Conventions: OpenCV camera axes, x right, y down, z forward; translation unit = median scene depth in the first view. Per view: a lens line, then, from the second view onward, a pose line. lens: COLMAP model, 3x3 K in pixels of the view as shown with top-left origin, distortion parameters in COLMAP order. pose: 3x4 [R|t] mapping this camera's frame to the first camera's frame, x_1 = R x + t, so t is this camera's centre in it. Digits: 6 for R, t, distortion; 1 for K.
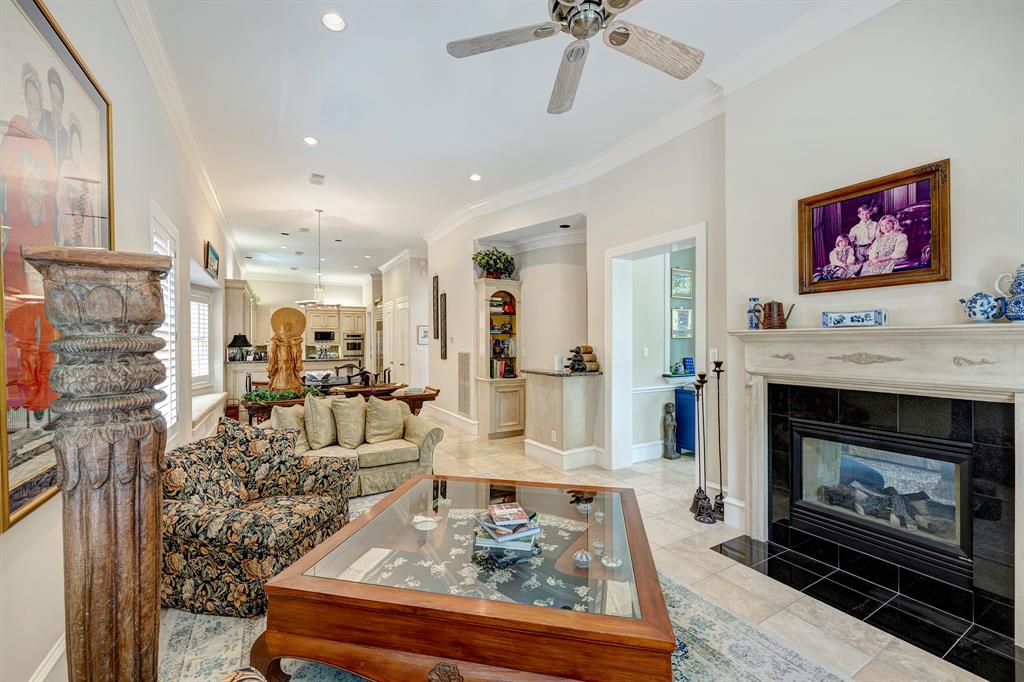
lens RADIAL K [[418.3, 0, 511.8], [0, 418.3, 341.9], [0, 0, 1]] dist [-0.000084, -0.000001]
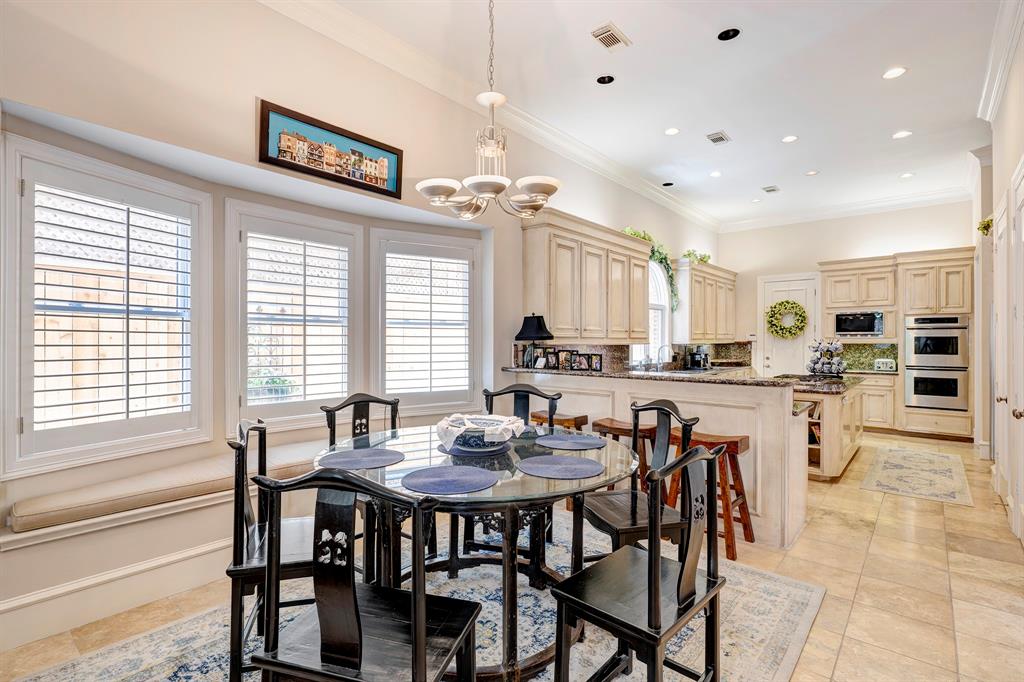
lens RADIAL K [[521.8, 0, 511.0], [0, 521.8, 342.0], [0, 0, 1]] dist [-0.002397, -0.000491]
pose [[0.362265, -0.000364, -0.932075, -0.041275], [-0.000447, 1.000000, -0.000565, 0.007675], [0.932075, 0.000621, 0.362265, 0.412771]]
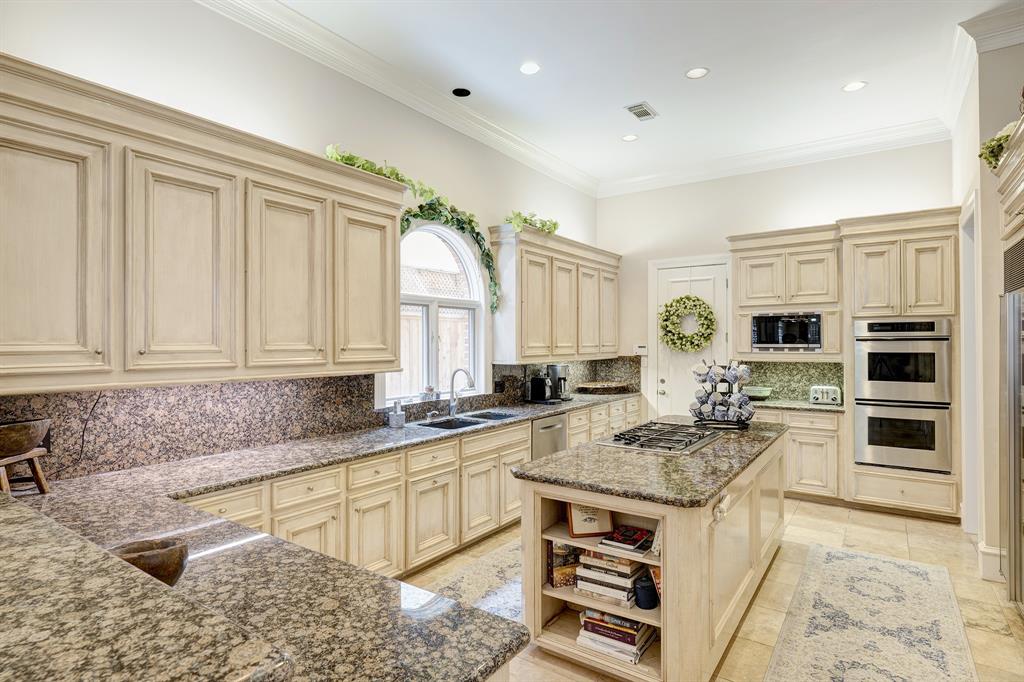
lens RADIAL K [[540.1, 0, 511.0], [0, 540.1, 339.5], [0, 0, 1]] dist [-0.003347, 0.000825]
pose [[0.428460, -0.009083, -0.903515, -0.179218], [0.002503, 0.999958, -0.008866, -0.004454], [0.903557, 0.001537, 0.428464, 0.644343]]
